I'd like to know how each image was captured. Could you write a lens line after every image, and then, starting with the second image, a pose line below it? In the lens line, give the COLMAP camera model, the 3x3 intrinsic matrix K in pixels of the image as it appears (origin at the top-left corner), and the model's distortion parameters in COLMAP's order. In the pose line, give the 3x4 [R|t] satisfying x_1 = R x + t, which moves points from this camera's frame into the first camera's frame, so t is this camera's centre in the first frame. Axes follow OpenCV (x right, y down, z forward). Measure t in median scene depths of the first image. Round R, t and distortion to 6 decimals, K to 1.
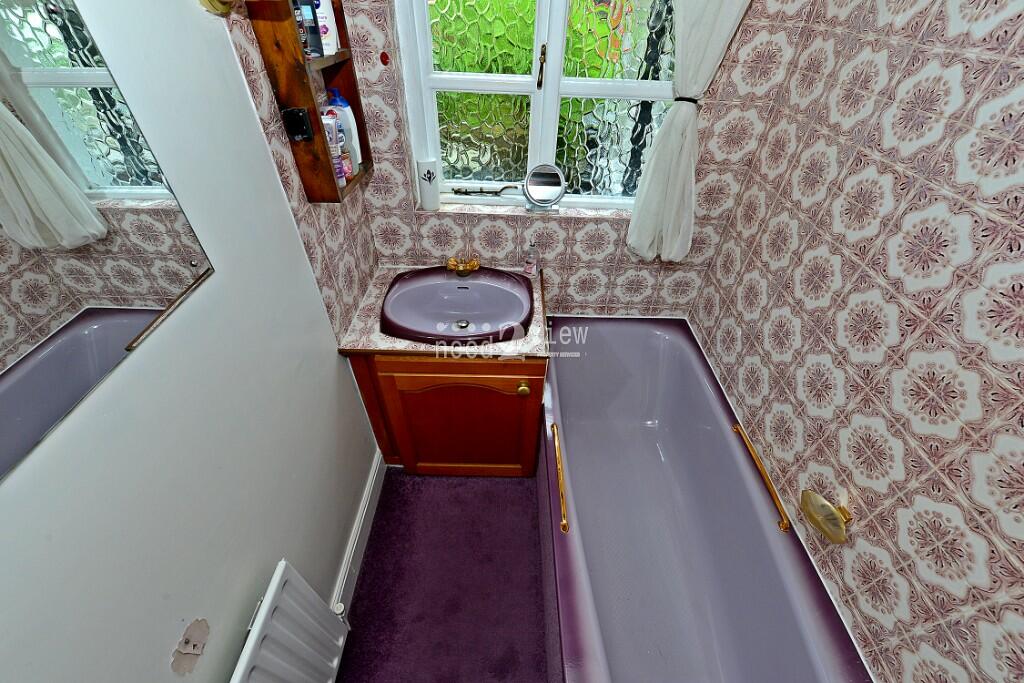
lens RADIAL K [[412.4, 0, 516.2], [0, 412.4, 339.9], [0, 0, 1]] dist [-0.002021, -0.000599]
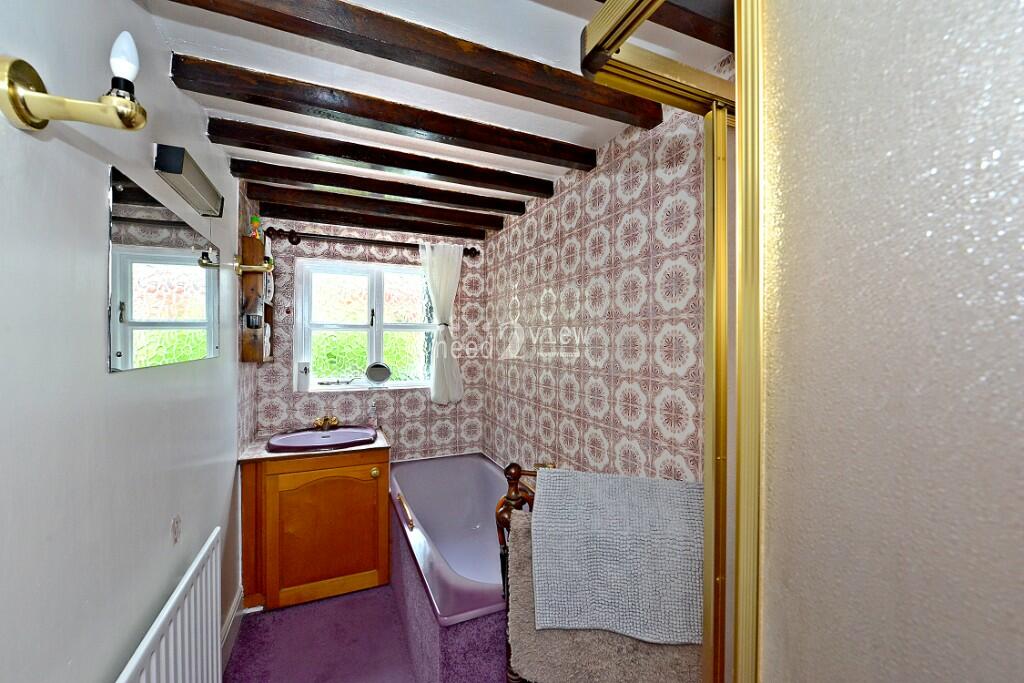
lens RADIAL K [[412.4, 0, 516.2], [0, 412.4, 339.9], [0, 0, 1]] dist [-0.002021, -0.000599]
pose [[0.914460, -0.026834, 0.403785, -0.094884], [0.287772, 0.744646, -0.602238, 0.713755], [-0.284516, 0.666920, 0.688671, -0.446544]]
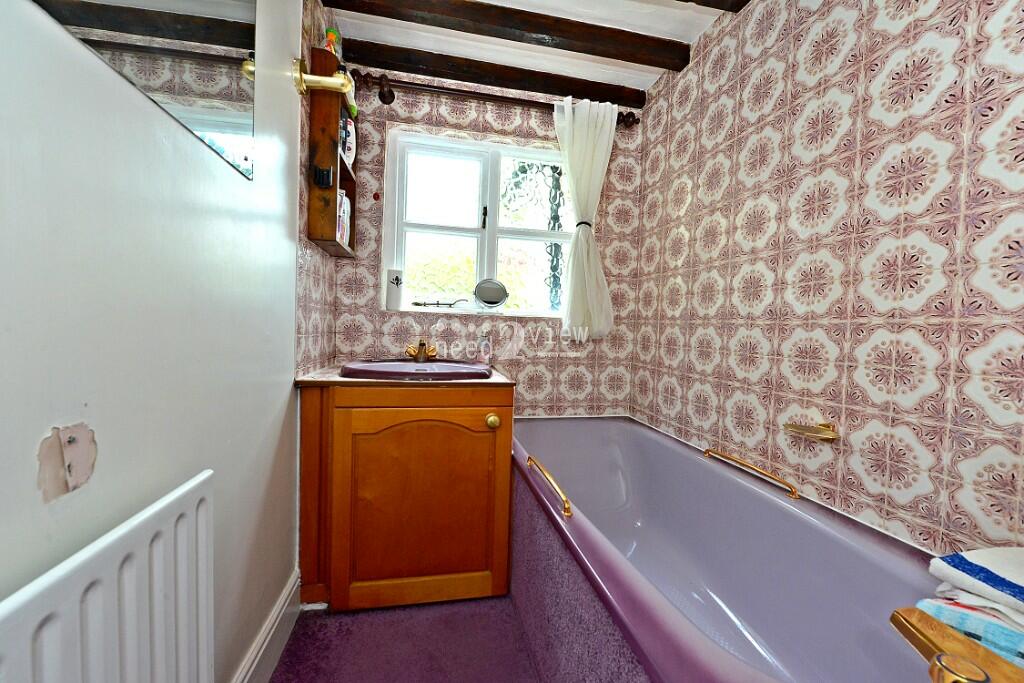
lens RADIAL K [[412.4, 0, 516.2], [0, 412.4, 339.9], [0, 0, 1]] dist [-0.002021, -0.000599]
pose [[0.978795, -0.003699, 0.204811, -0.109220], [0.134006, 0.767773, -0.626551, 0.509848], [-0.154931, 0.640711, 0.751988, 0.132947]]
